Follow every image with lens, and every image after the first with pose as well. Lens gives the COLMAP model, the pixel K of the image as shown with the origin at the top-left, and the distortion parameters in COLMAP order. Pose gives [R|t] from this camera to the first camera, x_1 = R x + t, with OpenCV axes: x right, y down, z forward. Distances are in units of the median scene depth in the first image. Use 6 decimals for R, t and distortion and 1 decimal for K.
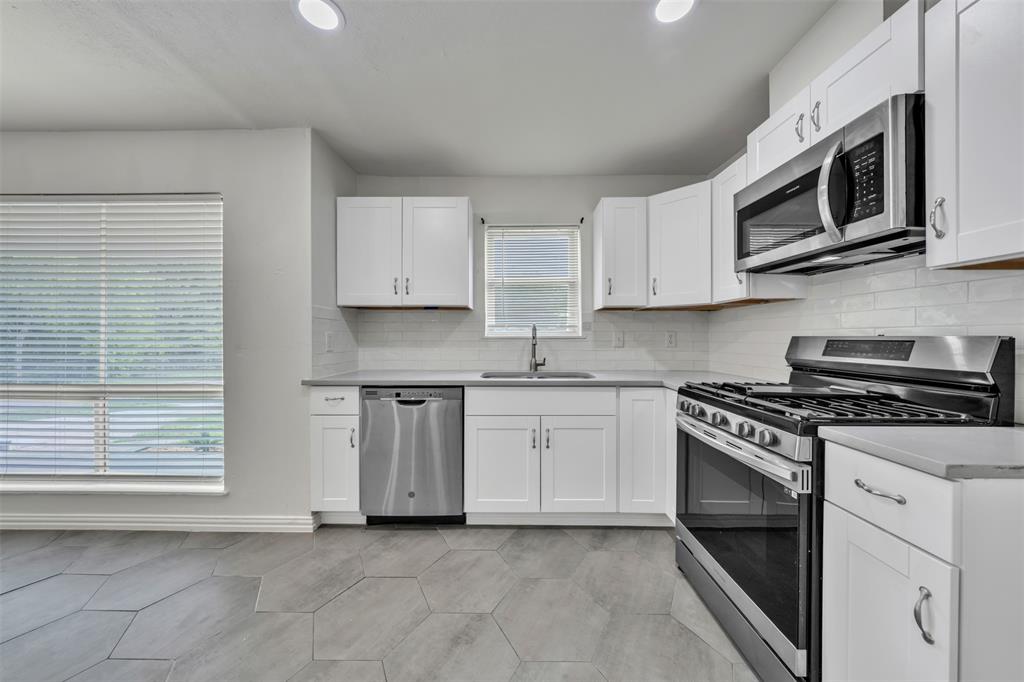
lens RADIAL K [[356.0, 0, 512.0], [0, 356.0, 341.0], [0, 0, 1]] dist [-0.000926, -0.000166]
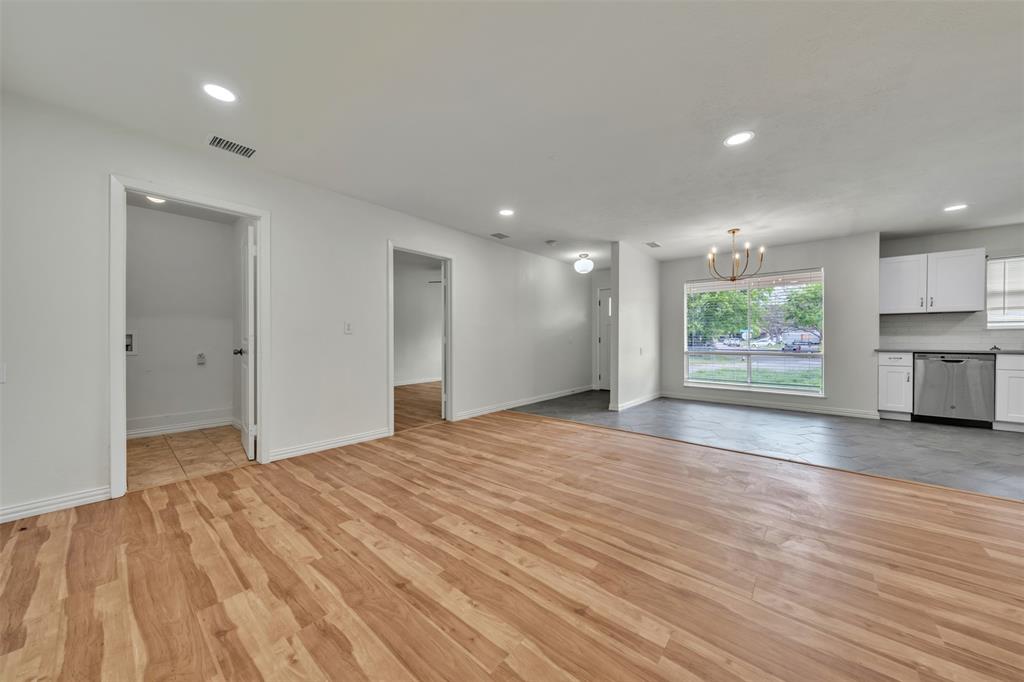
lens RADIAL K [[356.0, 0, 512.0], [0, 356.0, 341.0], [0, 0, 1]] dist [-0.000926, -0.000166]
pose [[0.755868, 0.005527, -0.654700, -0.833751], [-0.005204, 0.999983, 0.002435, 0.066199], [0.654703, 0.001567, 0.755885, -2.092362]]
